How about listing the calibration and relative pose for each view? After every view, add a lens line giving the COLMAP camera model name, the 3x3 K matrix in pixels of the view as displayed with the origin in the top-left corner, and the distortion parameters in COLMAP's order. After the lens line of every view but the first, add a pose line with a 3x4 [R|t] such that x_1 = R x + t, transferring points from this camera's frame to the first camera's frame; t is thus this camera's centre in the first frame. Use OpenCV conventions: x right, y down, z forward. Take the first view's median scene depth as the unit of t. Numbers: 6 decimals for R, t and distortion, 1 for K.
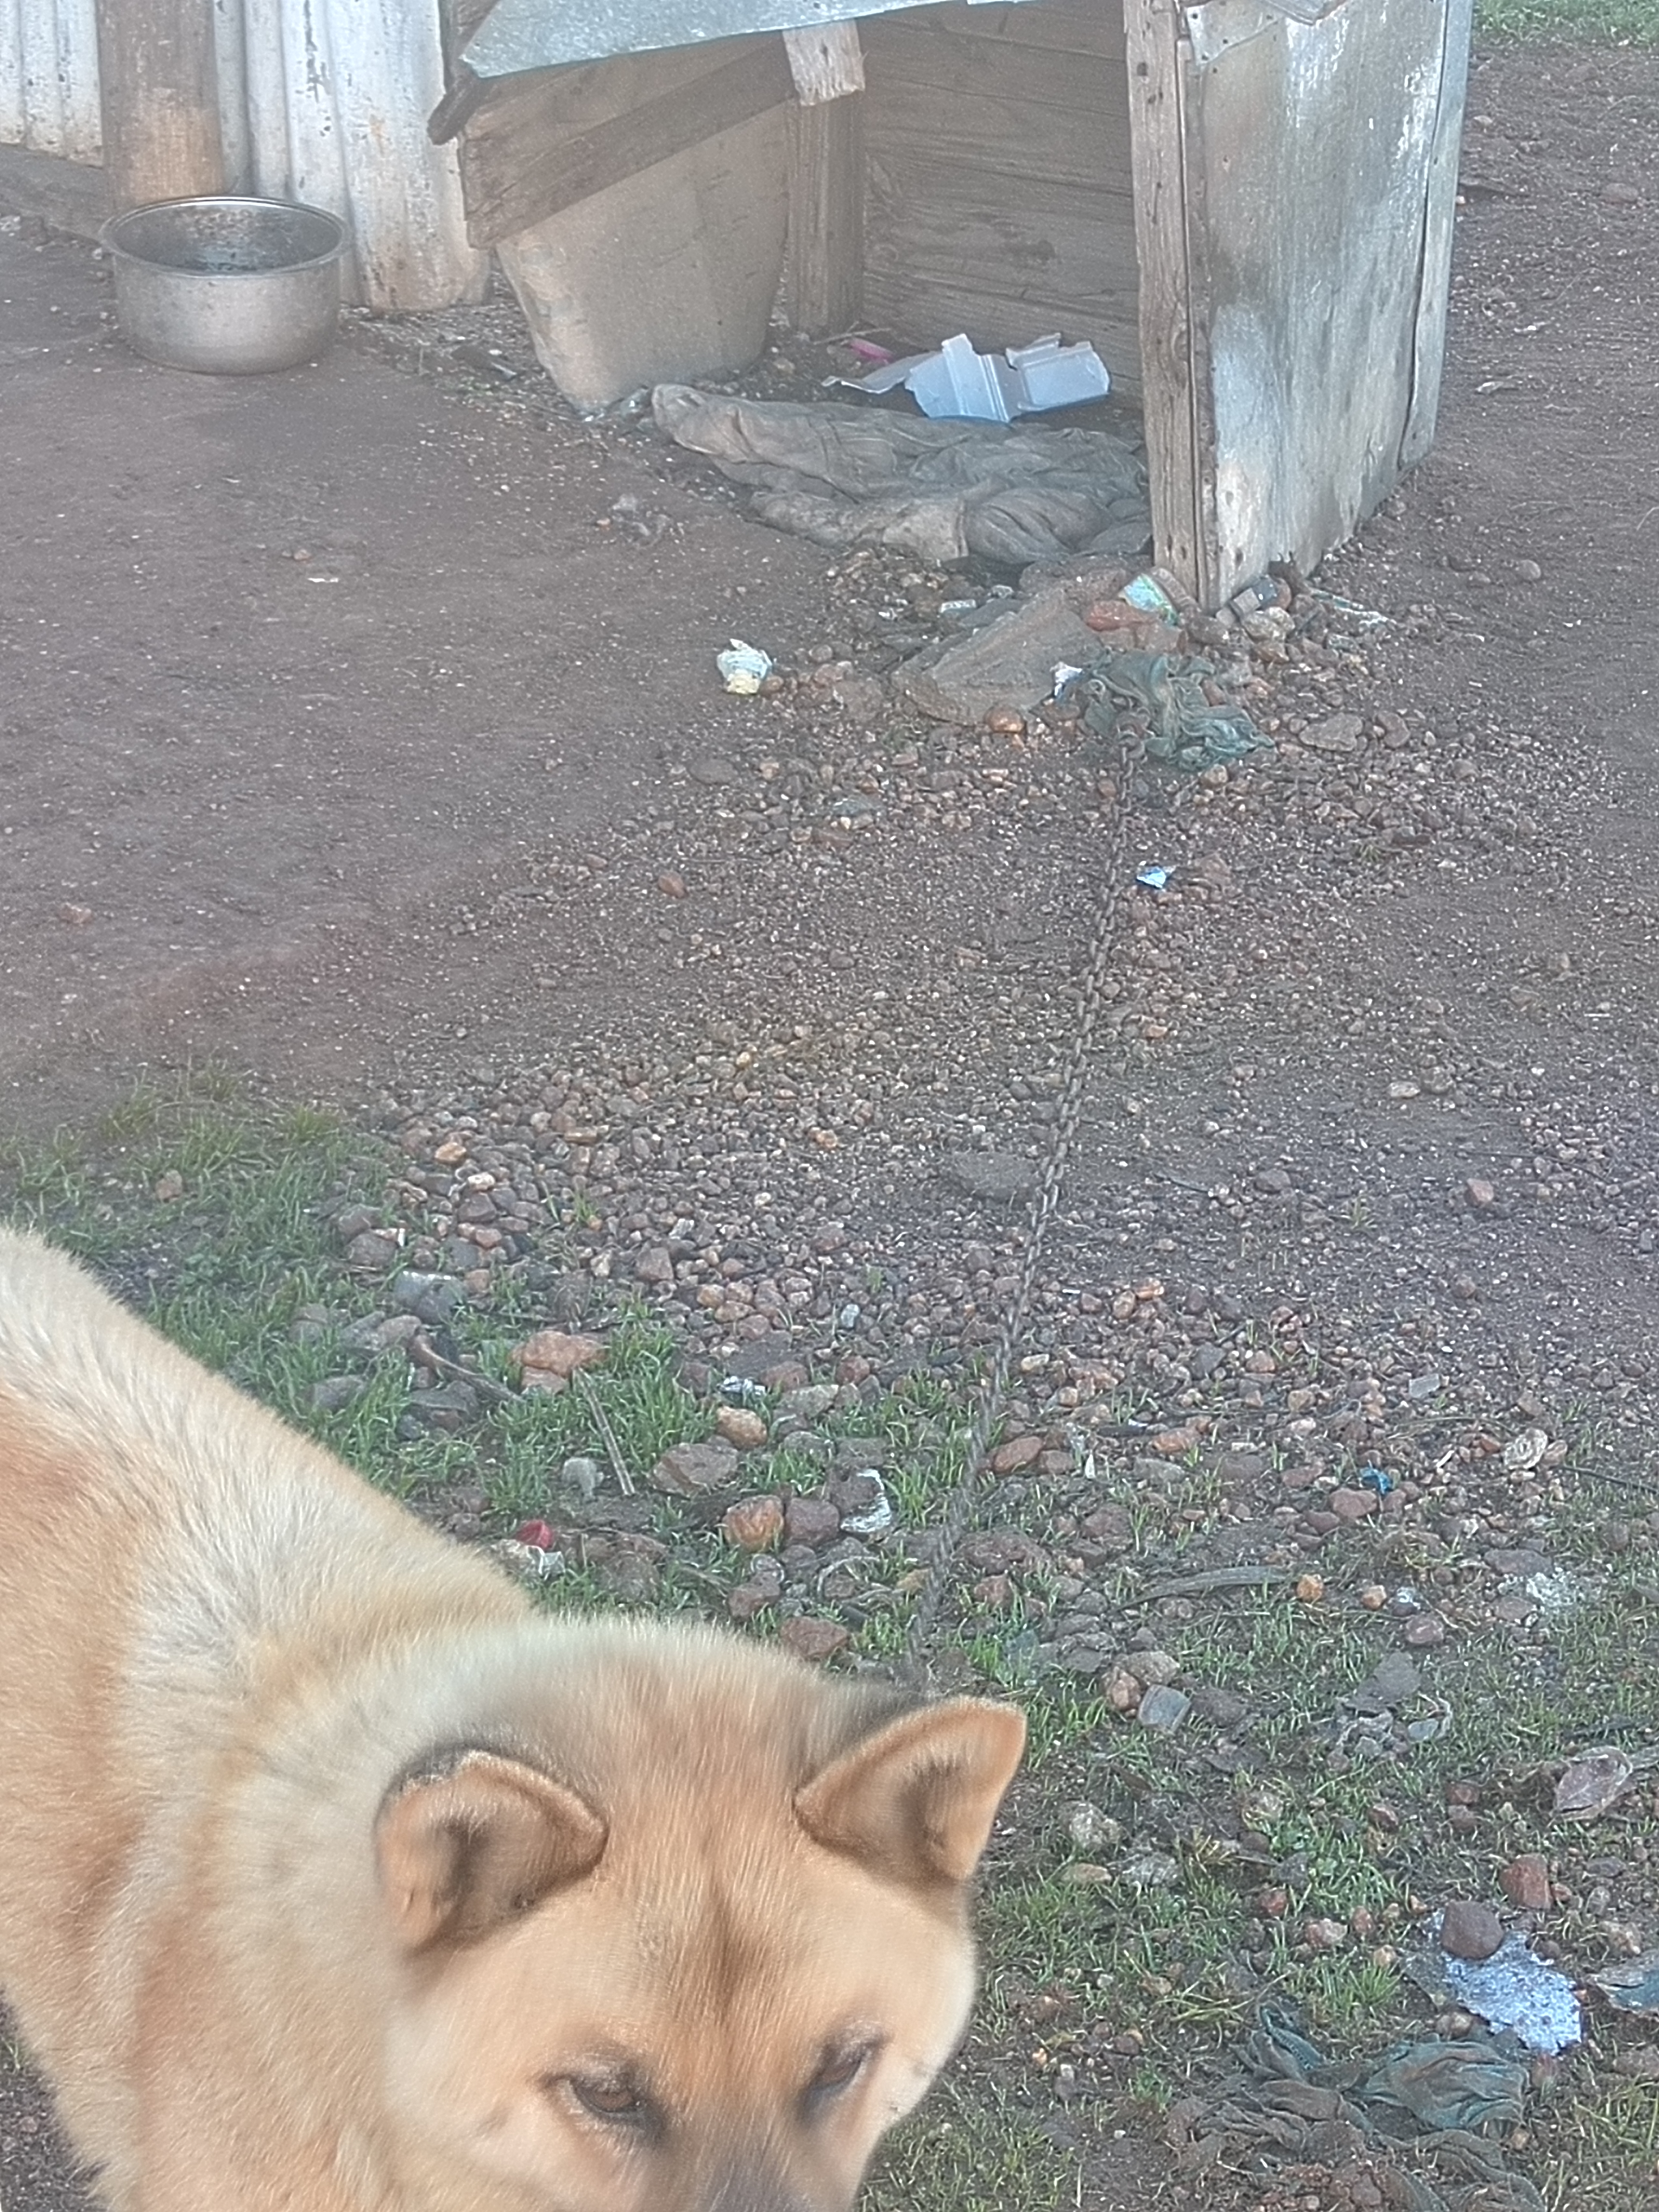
lens RADIAL K [[4675.9, 0, 834.5], [0, 4675.9, 1110.7], [0, 0, 1]] dist [0.056676, 0.000000]
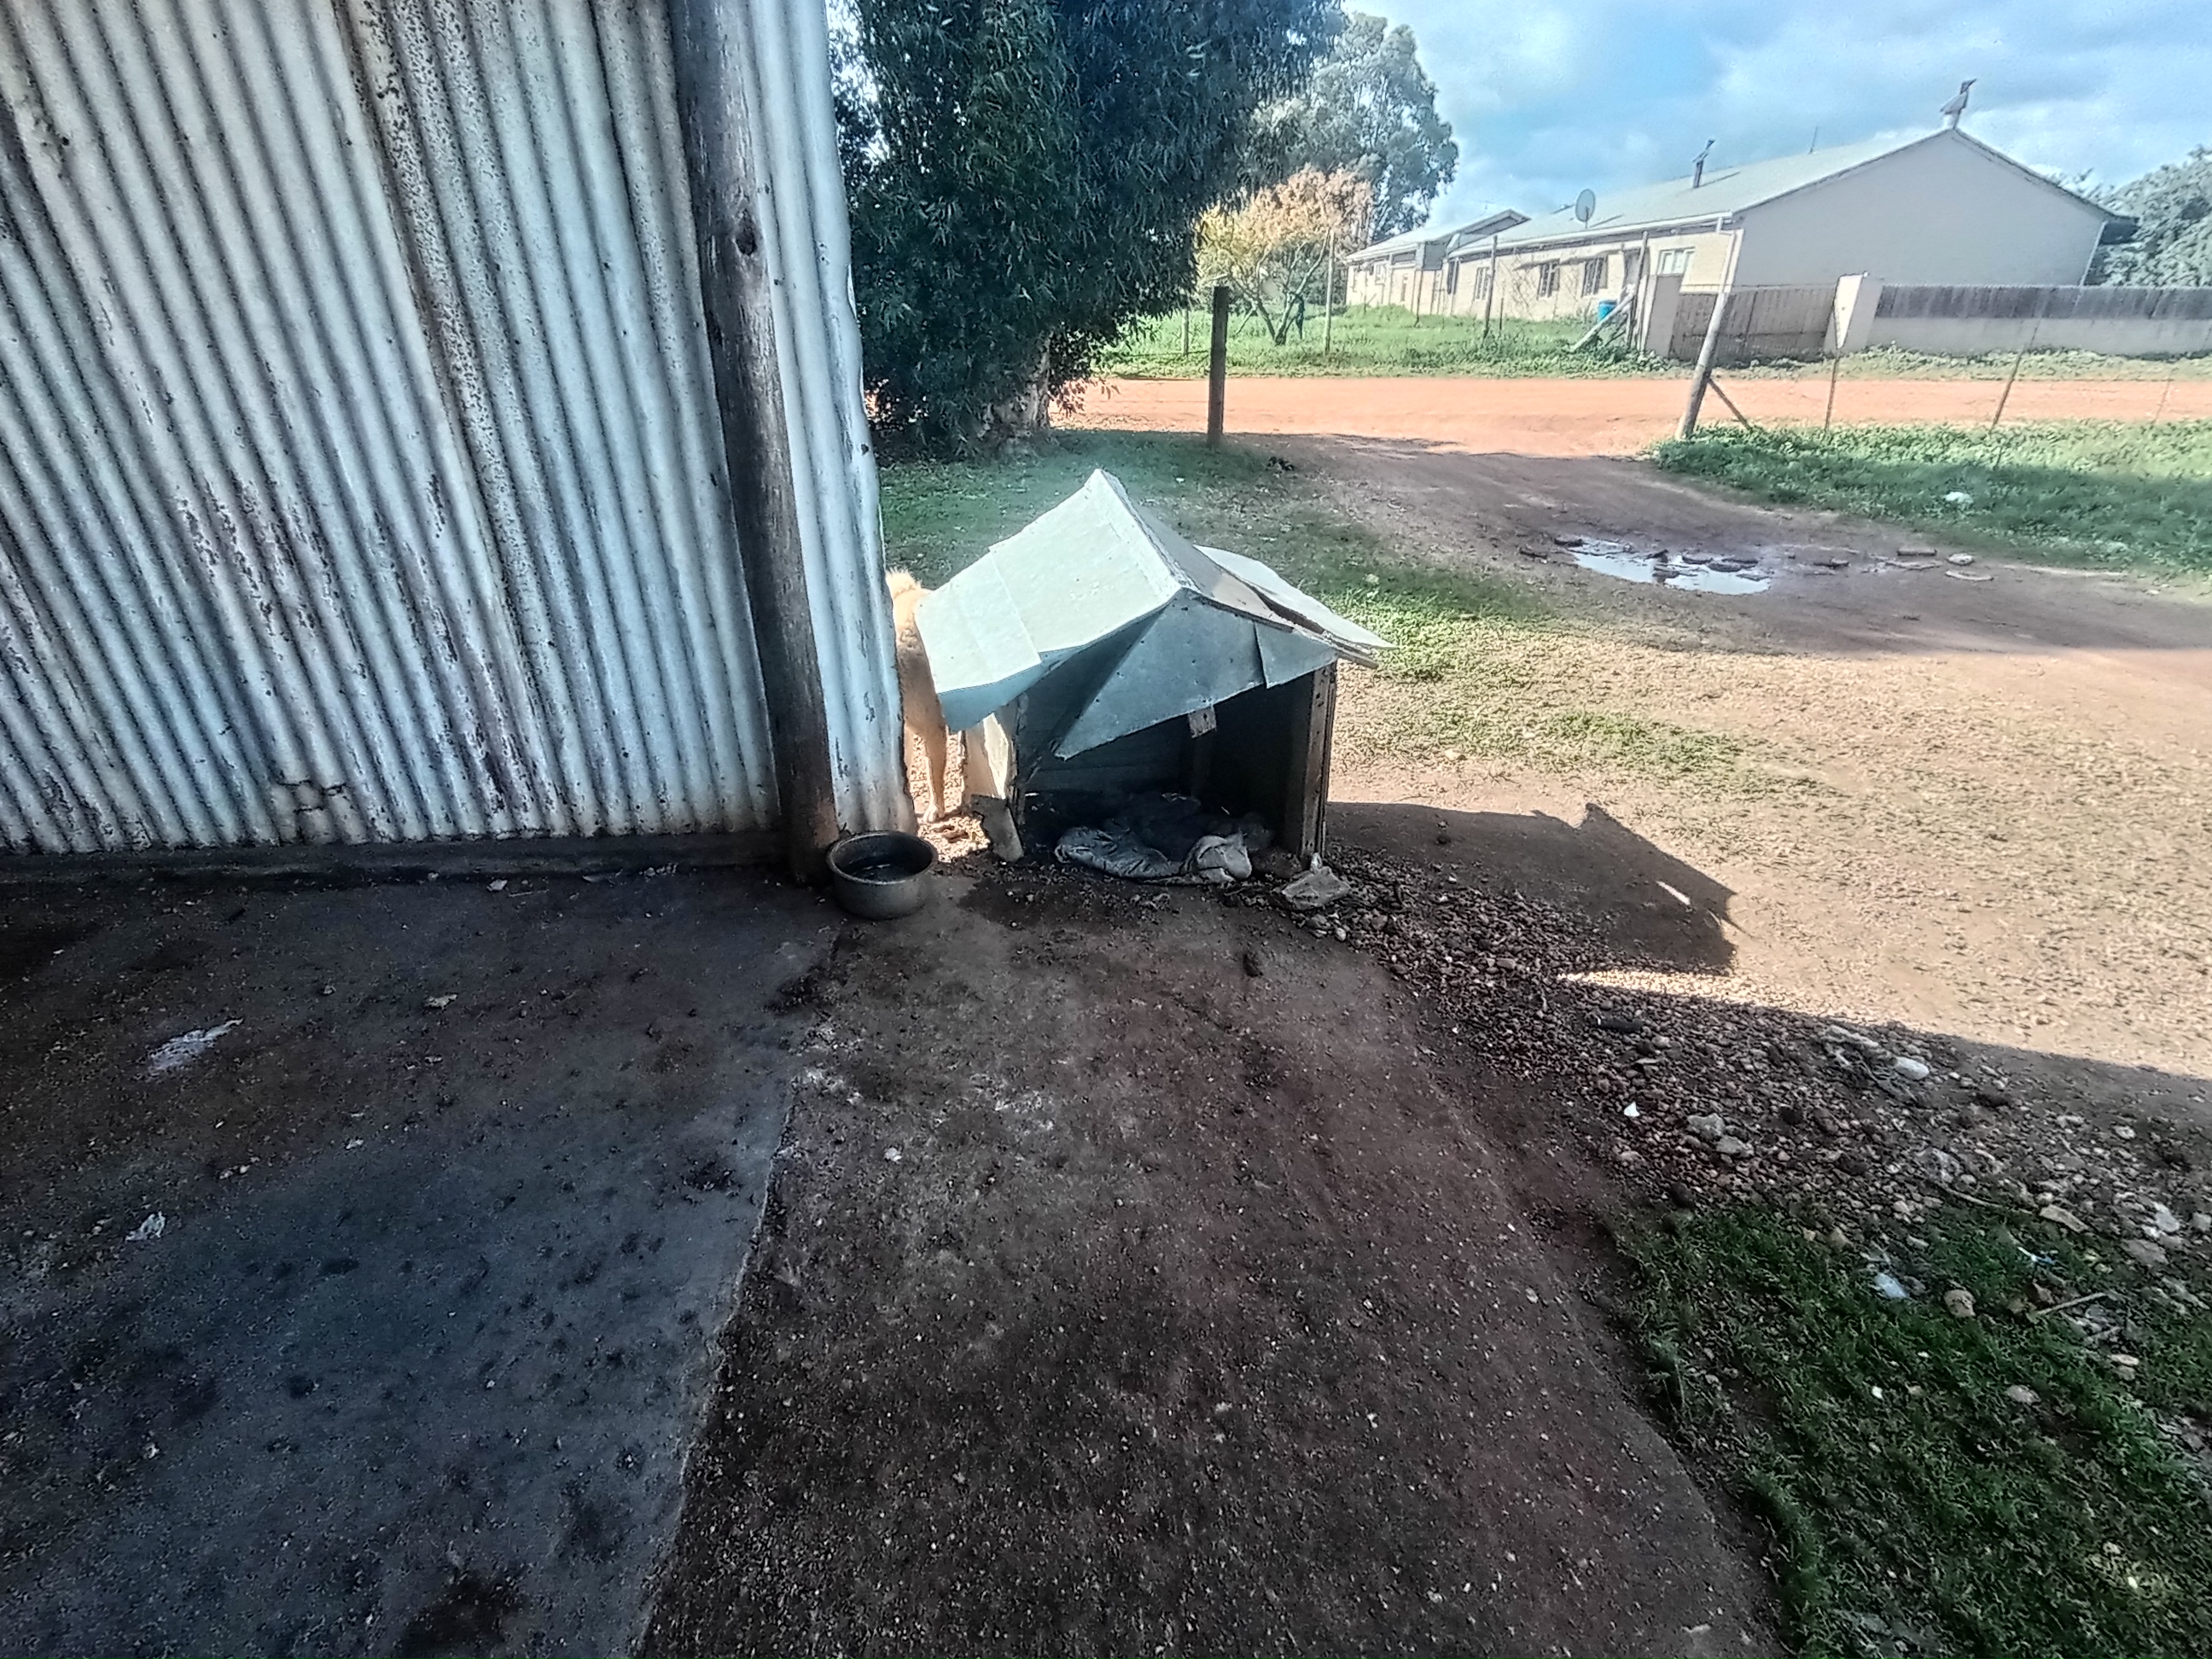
lens RADIAL K [[1064.1, 0, 1101.2], [0, 1064.1, 829.0], [0, 0, 1]] dist [-0.013406, 0.000947]
pose [[0.639958, -0.336623, 0.690752, -0.454904], [0.302958, 0.936653, 0.175777, -0.276799], [-0.706166, 0.096779, 0.701401, 0.596732]]
